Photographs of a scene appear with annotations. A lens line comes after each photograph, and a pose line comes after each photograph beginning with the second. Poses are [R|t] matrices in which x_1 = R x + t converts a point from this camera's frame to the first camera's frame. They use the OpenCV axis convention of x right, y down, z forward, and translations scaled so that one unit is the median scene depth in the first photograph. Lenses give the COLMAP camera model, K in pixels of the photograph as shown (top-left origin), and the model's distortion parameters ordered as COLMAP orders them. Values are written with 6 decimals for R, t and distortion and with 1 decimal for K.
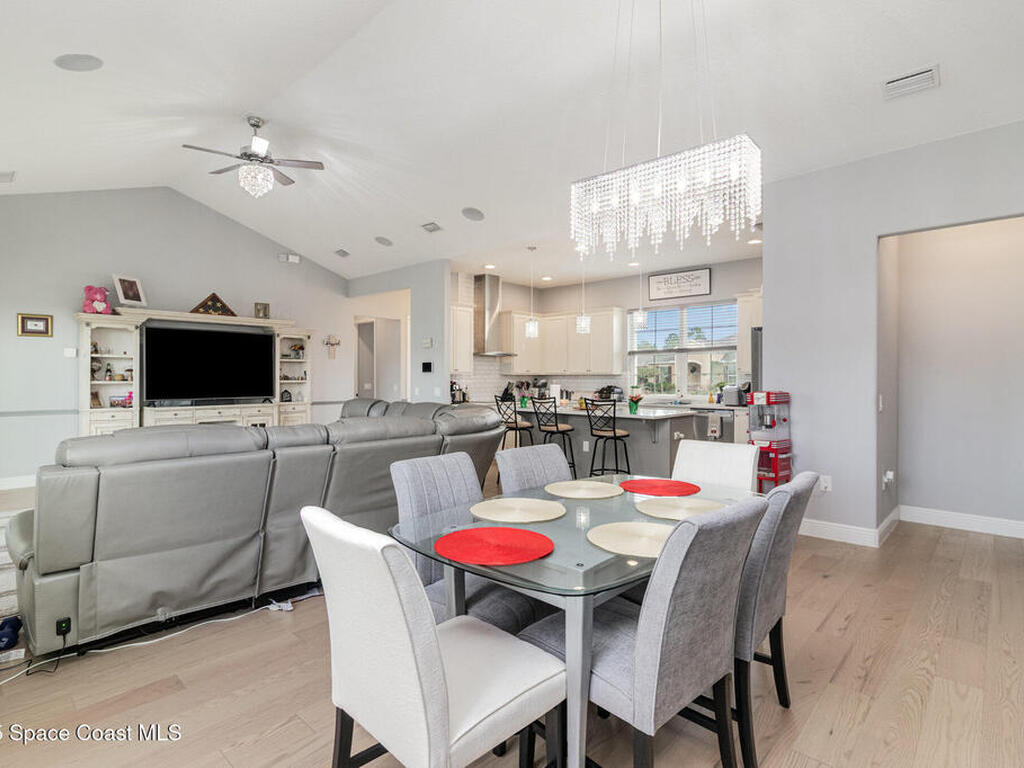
lens RADIAL K [[536.5, 0, 510.7], [0, 536.5, 383.5], [0, 0, 1]] dist [-0.001068, -0.000214]
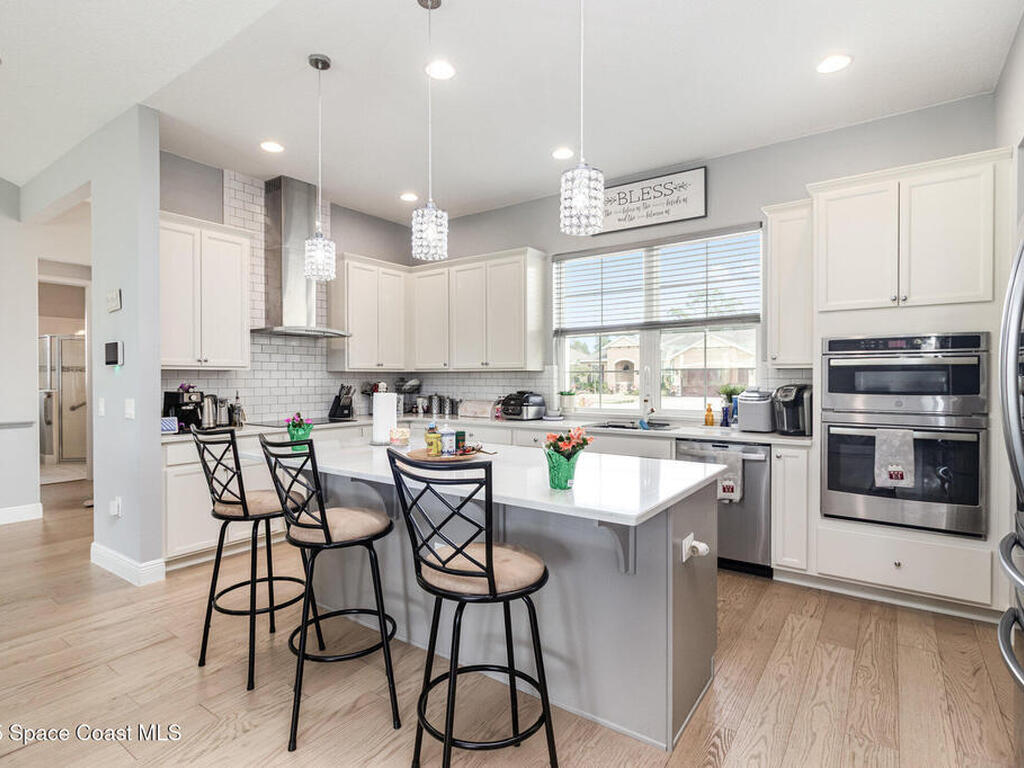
lens RADIAL K [[536.5, 0, 513.1], [0, 536.5, 381.9], [0, 0, 1]] dist [-0.001068, -0.000214]
pose [[0.991756, -0.001905, 0.128123, 0.102888], [0.002102, 0.999997, -0.001404, -0.004481], [-0.128120, 0.001662, 0.991757, 0.442574]]
